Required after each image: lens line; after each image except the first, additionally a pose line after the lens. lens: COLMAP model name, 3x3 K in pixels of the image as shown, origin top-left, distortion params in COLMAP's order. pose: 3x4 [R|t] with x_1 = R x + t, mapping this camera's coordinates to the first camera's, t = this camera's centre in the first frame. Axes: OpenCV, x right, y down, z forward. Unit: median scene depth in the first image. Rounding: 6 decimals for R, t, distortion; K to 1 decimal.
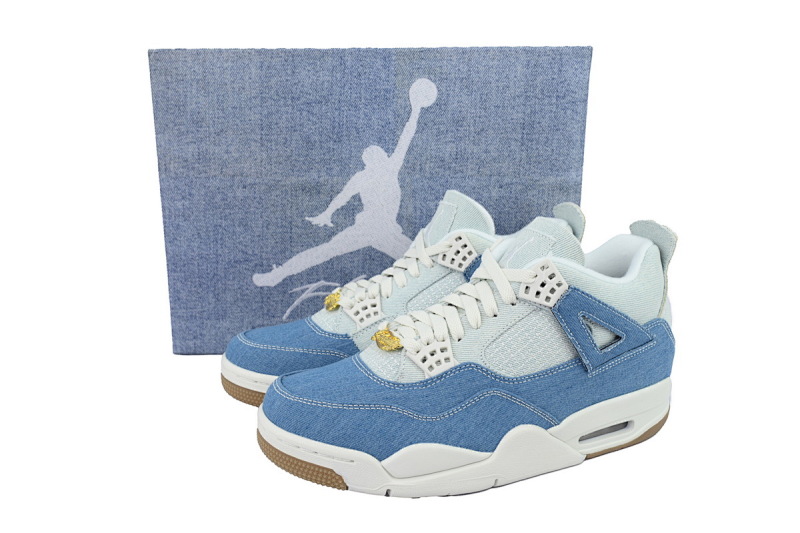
lens RADIAL K [[745.5, 0, 400.0], [0, 745.5, 266.5], [0, 0, 1]] dist [-0.004379, -0.003108]
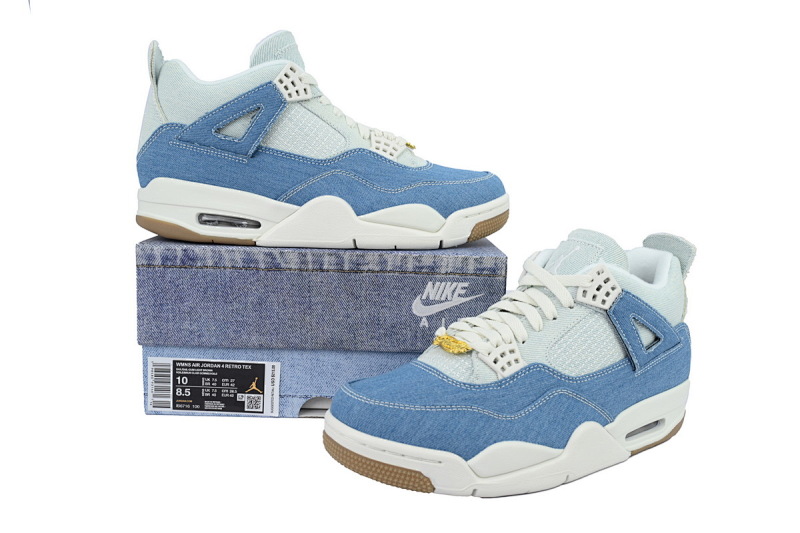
lens RADIAL K [[745.5, 0, 400.0], [0, 745.5, 266.5], [0, 0, 1]] dist [-0.004379, -0.003108]
pose [[0.978394, 0.006413, 0.206651, -0.308210], [0.008370, 0.997471, -0.070586, 0.066161], [-0.206581, 0.070791, 0.975865, 0.017118]]
